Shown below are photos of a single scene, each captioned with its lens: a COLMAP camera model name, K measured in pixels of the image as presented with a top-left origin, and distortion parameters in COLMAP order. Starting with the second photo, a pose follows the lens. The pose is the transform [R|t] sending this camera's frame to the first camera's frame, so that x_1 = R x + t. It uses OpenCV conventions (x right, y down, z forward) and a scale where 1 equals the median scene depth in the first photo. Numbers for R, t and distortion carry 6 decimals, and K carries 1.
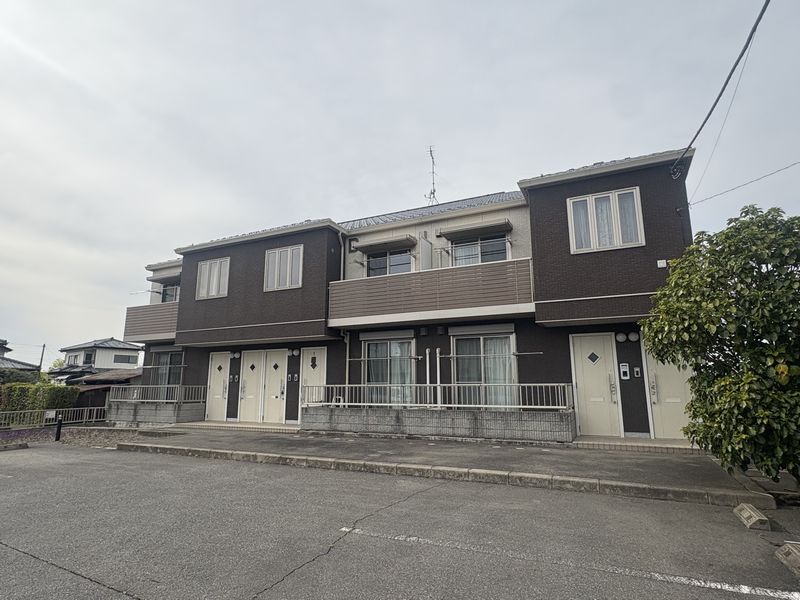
lens RADIAL K [[453.2, 0, 400.0], [0, 453.2, 300.0], [0, 0, 1]] dist [-0.002092, 0.000005]
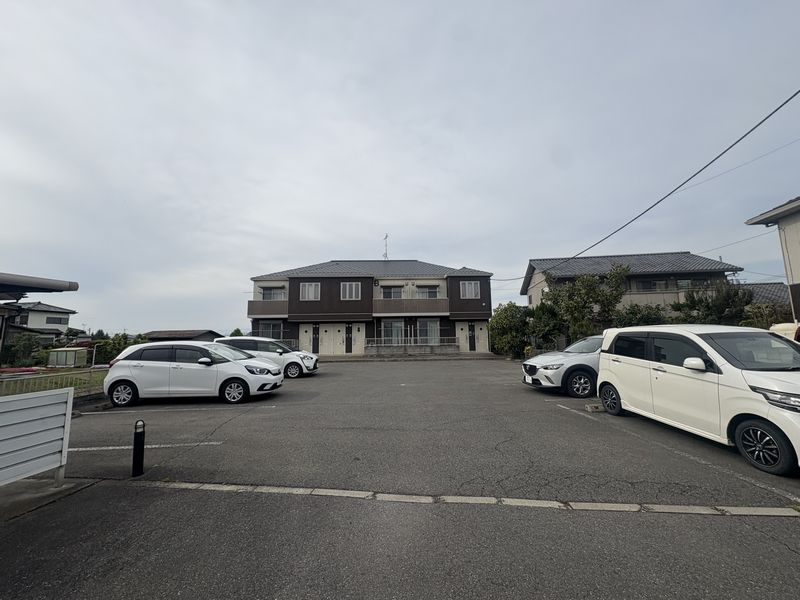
lens RADIAL K [[320.4, 0, 400.0], [0, 320.4, 300.0], [0, 0, 1]] dist [-0.002115, -0.000311]
pose [[0.891627, 0.045932, 0.450436, -0.873219], [-0.073543, 0.996322, 0.043979, -0.131492], [-0.446759, -0.072339, 0.891725, -0.732593]]
